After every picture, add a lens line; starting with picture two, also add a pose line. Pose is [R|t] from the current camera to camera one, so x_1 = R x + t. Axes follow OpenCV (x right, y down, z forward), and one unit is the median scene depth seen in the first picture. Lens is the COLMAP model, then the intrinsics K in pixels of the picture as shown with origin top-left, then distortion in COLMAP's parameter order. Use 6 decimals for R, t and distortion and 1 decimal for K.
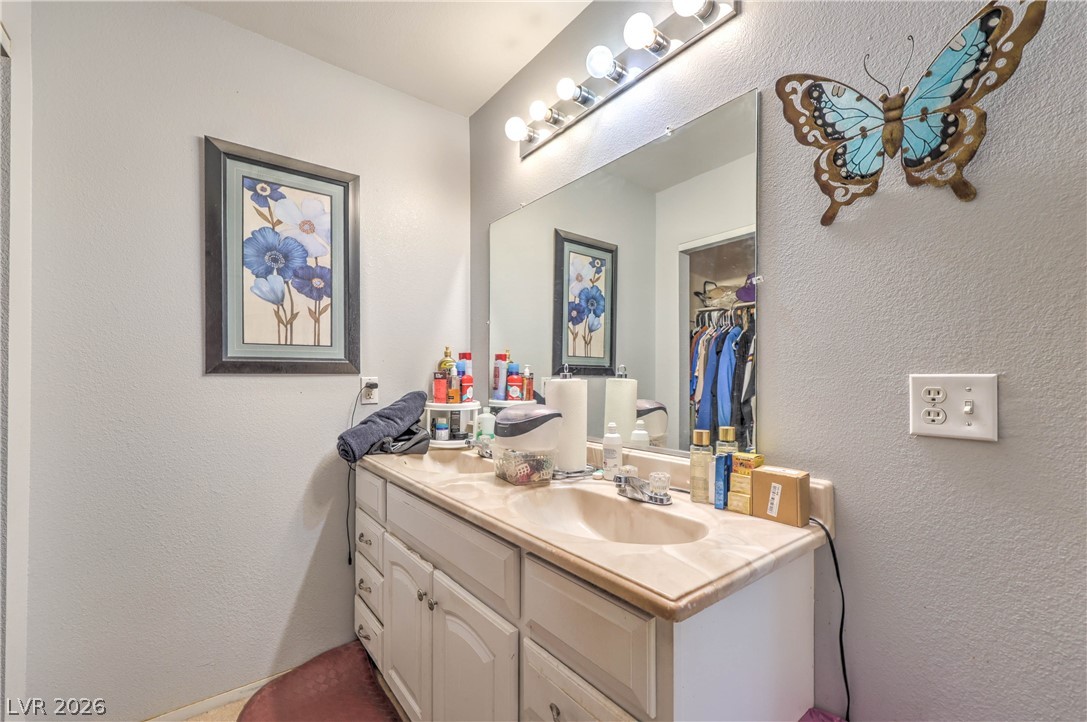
lens RADIAL K [[434.9, 0, 526.3], [0, 434.9, 378.4], [0, 0, 1]] dist [0.004220, 0.001101]
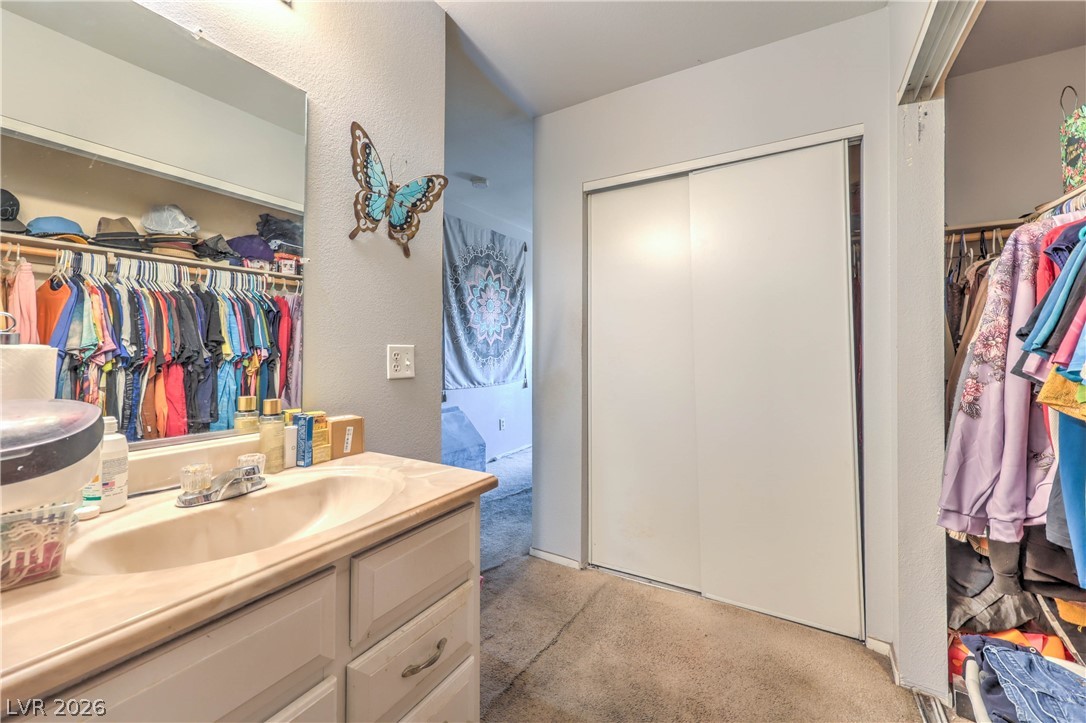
lens RADIAL K [[434.5, 0, 543.4], [0, 434.5, 353.8], [0, 0, 1]] dist [0.004220, 0.001101]
pose [[-0.362062, -0.010418, 0.932096, -0.954681], [-0.001228, 0.999942, 0.010700, 0.007326], [-0.932153, 0.002729, -0.362054, 1.035147]]
